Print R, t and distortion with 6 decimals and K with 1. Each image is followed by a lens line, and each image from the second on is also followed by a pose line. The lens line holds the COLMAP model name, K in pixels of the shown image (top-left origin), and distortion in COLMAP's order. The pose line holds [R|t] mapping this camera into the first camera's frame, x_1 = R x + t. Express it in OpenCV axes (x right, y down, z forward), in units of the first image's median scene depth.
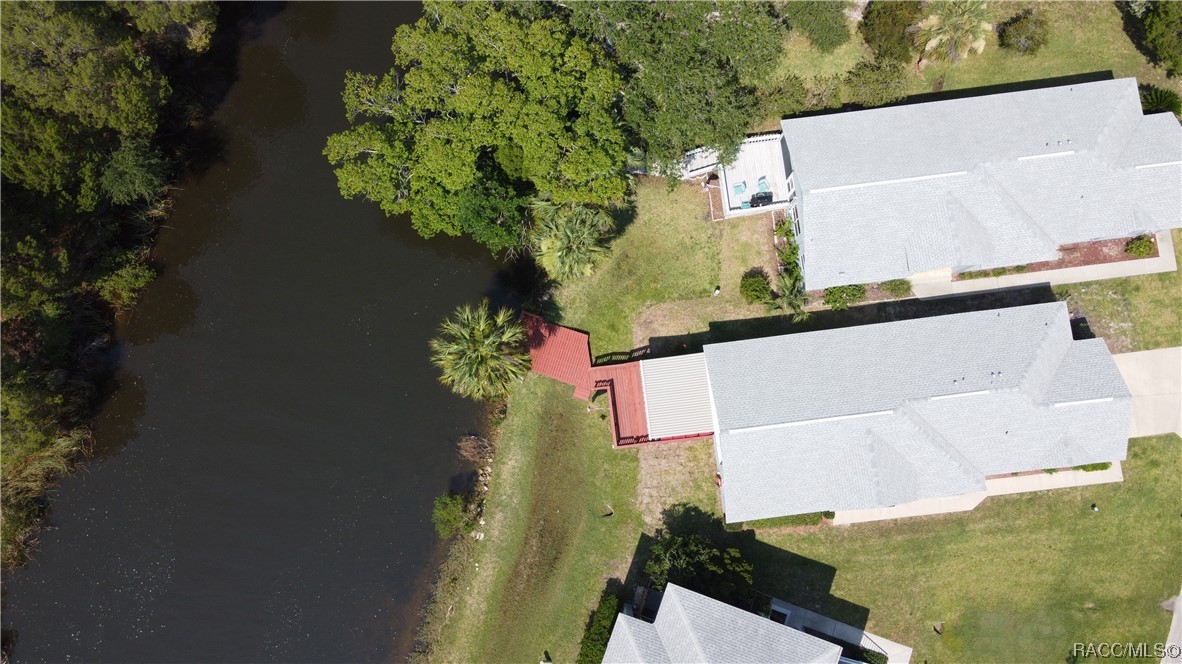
lens RADIAL K [[911.4, 0, 595.8], [0, 911.4, 340.2], [0, 0, 1]] dist [-0.006069, 0.041193]
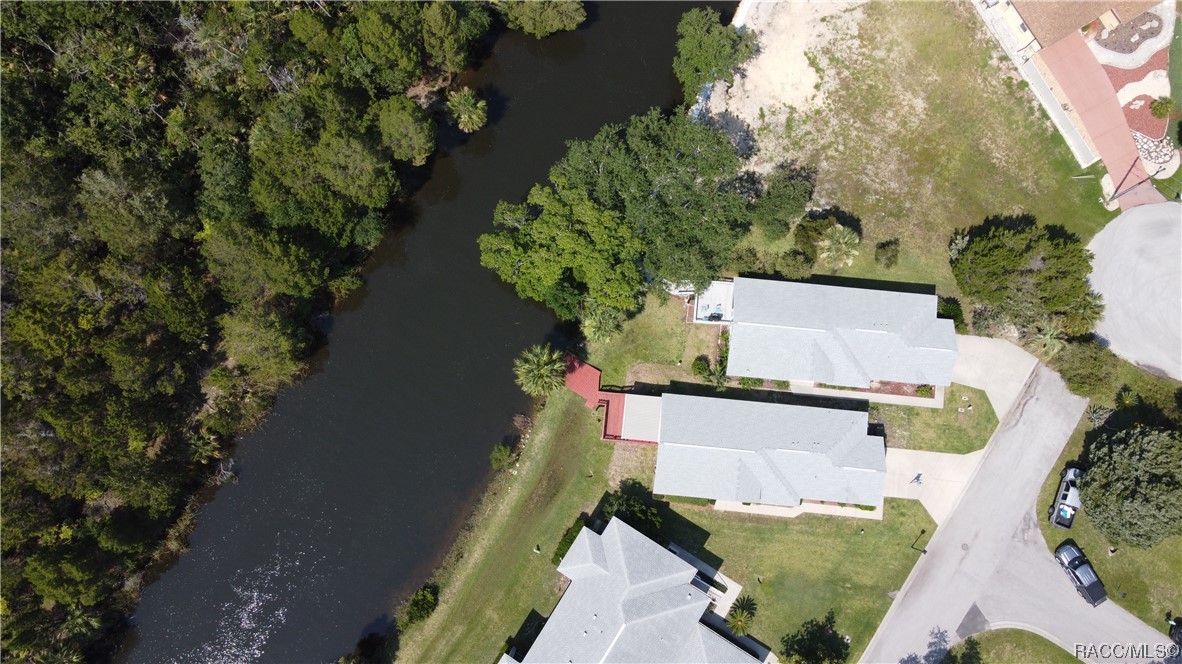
lens RADIAL K [[911.4, 0, 606.5], [0, 911.4, 341.7], [0, 0, 1]] dist [-0.006069, 0.041193]
pose [[0.976763, 0.213733, -0.015896, 0.017774], [-0.213781, 0.976881, -0.001368, -0.063851], [0.015236, 0.004734, 0.999873, -0.747785]]
